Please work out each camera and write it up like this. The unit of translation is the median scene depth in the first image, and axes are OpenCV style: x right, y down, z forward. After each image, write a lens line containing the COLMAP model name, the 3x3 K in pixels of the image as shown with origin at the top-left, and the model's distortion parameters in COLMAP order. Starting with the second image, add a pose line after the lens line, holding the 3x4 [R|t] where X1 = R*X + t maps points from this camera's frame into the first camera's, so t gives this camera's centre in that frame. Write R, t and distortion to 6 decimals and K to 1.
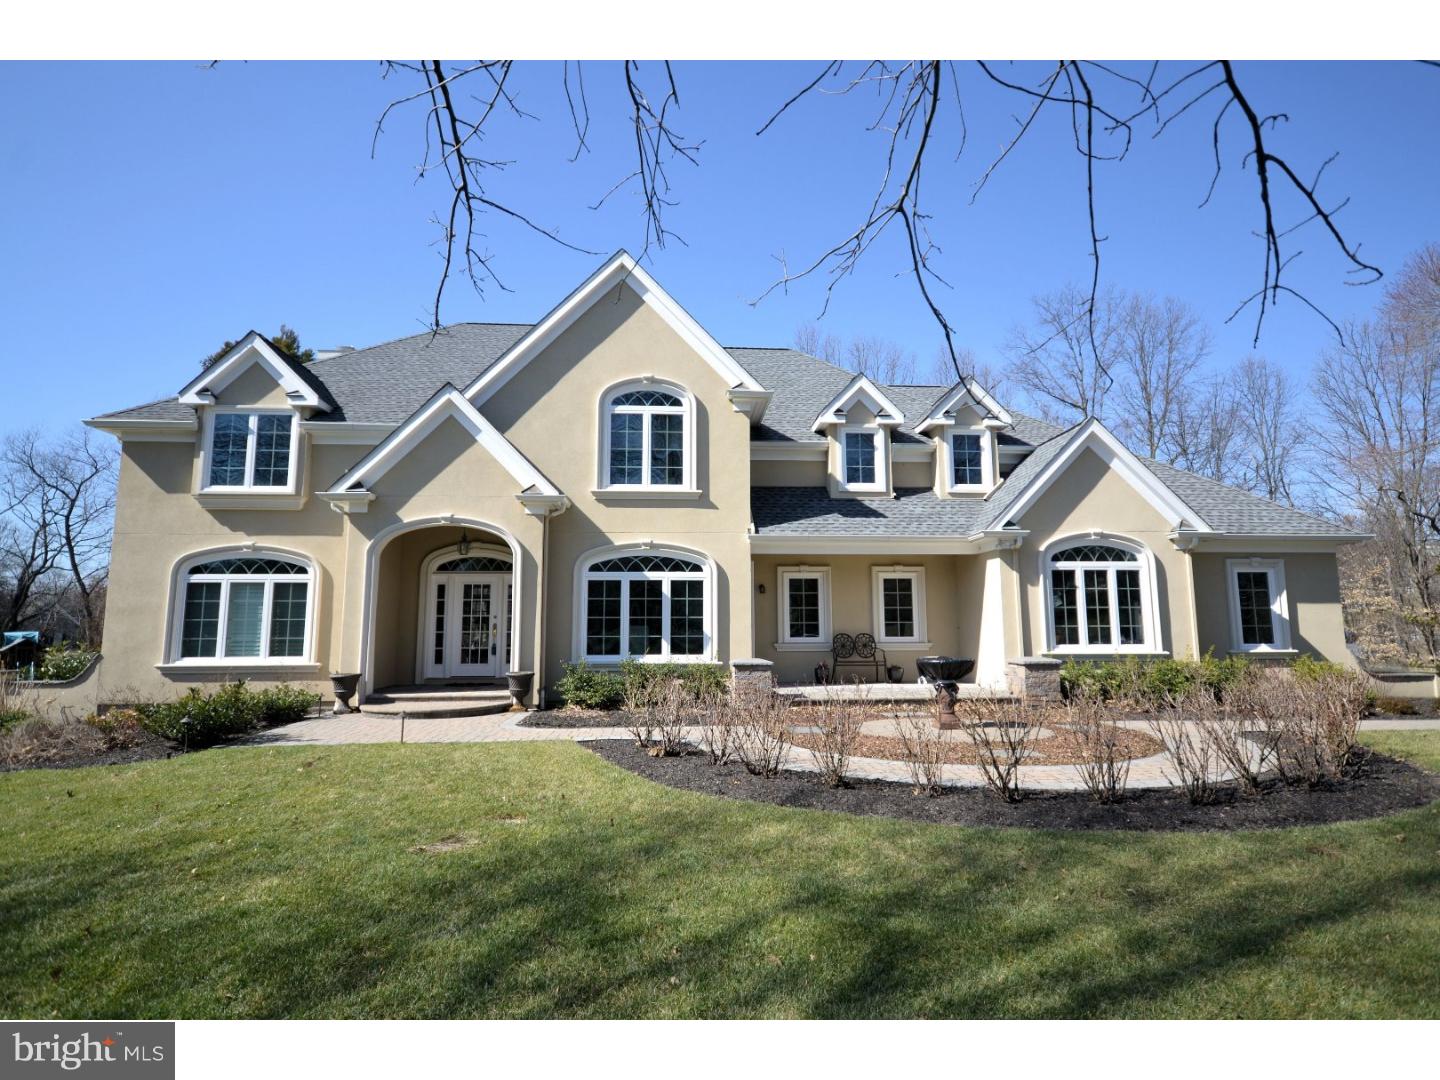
lens RADIAL K [[755.1, 0, 720.4], [0, 755.1, 542.5], [0, 0, 1]] dist [0.006685, 0.000397]
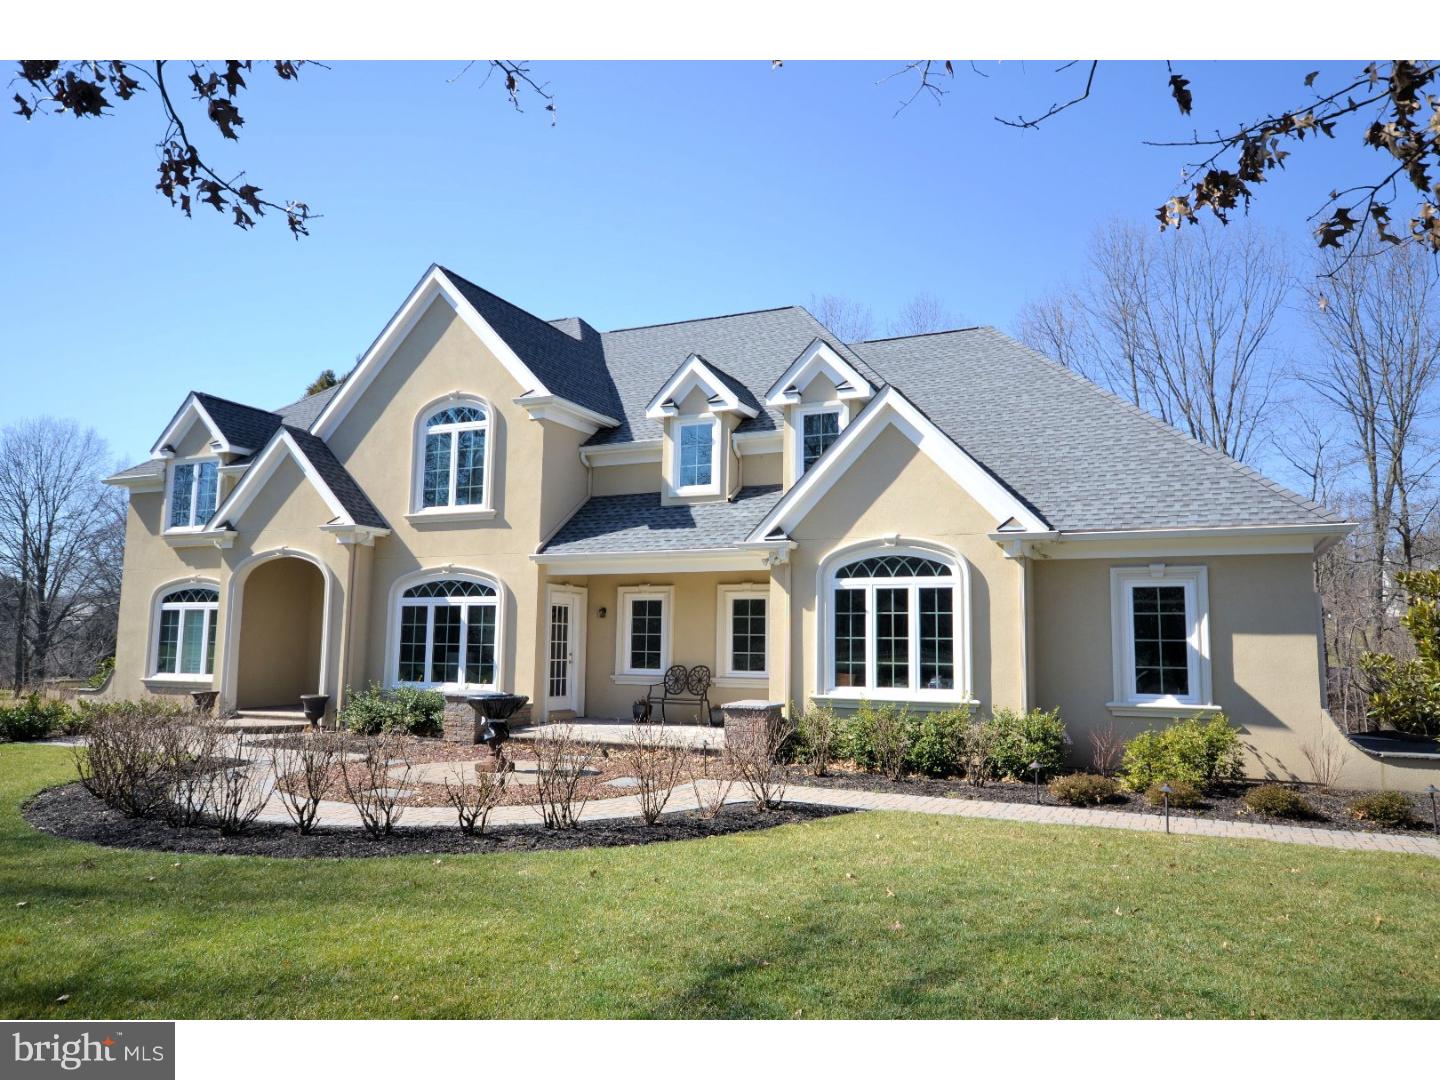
lens RADIAL K [[1009.5, 0, 719.9], [0, 1009.5, 537.6], [0, 0, 1]] dist [0.003634, 0.003074]
pose [[0.873296, -0.038630, -0.485655, 0.828562], [0.041236, 0.999135, -0.005322, -0.015788], [0.485441, -0.015379, 0.874134, 0.040427]]
